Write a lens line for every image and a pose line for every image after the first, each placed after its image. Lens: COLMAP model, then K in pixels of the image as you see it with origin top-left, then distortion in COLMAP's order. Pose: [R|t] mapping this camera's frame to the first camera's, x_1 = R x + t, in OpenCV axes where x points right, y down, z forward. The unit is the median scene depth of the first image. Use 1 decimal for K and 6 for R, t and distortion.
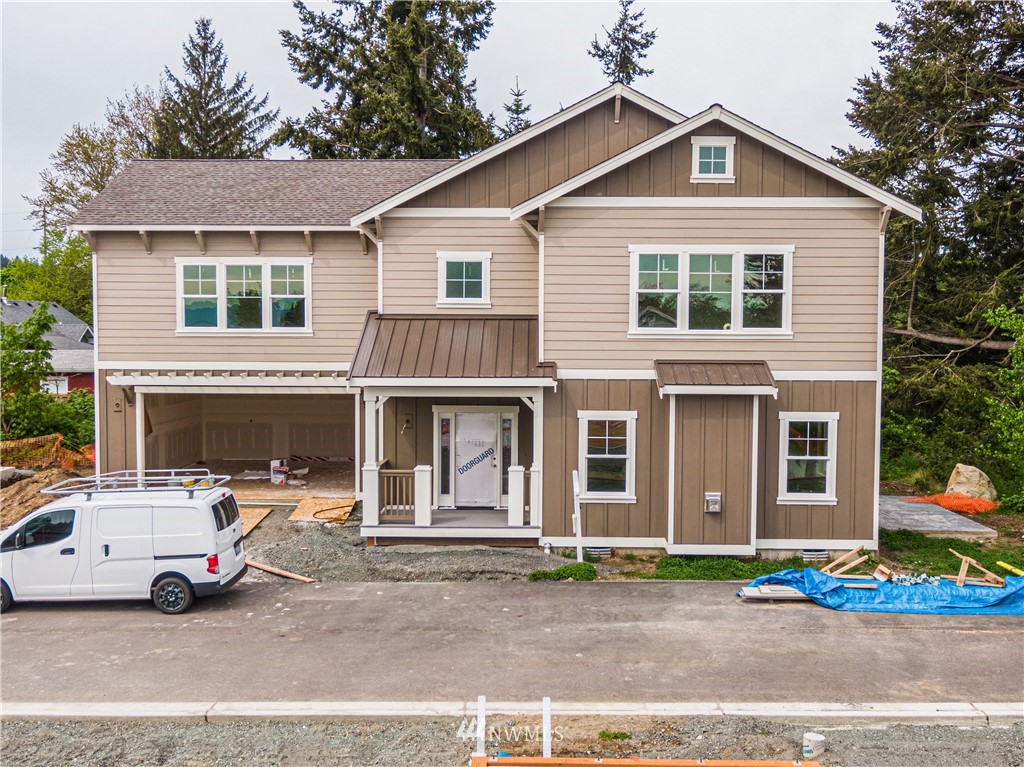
lens RADIAL K [[1087.3, 0, 512.0], [0, 1087.3, 383.5], [0, 0, 1]] dist [0.017457, -0.025526]
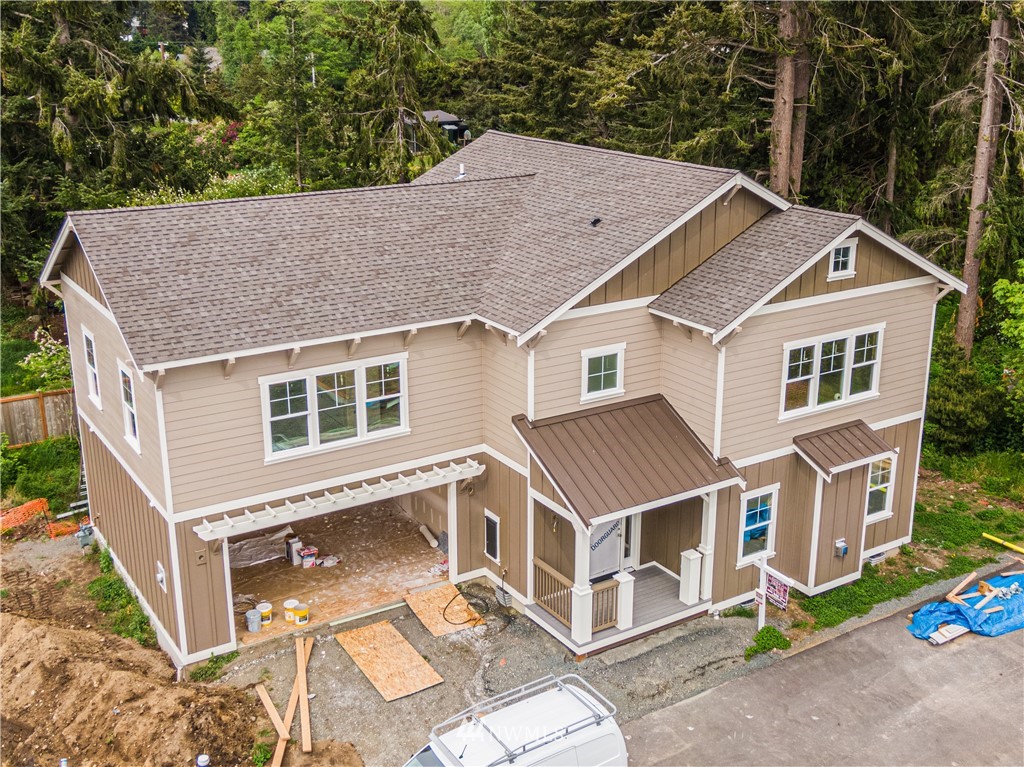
lens RADIAL K [[1143.5, 0, 548.4], [0, 1143.5, 363.1], [0, 0, 1]] dist [0.023359, 0.002456]
pose [[0.821231, -0.167475, 0.545464, -0.714253], [0.028894, 0.966936, 0.253378, -0.404921], [-0.569863, -0.192321, 0.798917, 0.210776]]
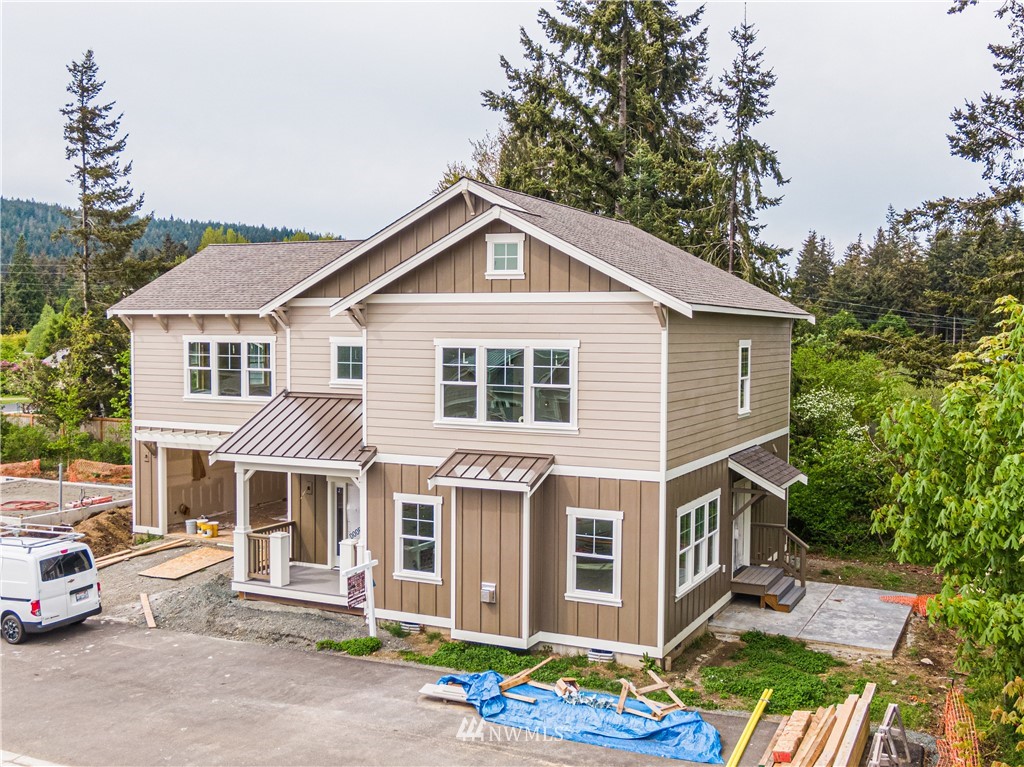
lens RADIAL K [[1087.3, 0, 512.0], [0, 1087.3, 383.5], [0, 0, 1]] dist [0.017457, -0.025526]
pose [[0.910199, 0.021925, -0.413591, 0.608196], [-0.022842, 0.999735, 0.002728, -0.088469], [0.413541, 0.006964, 0.910459, 0.075602]]
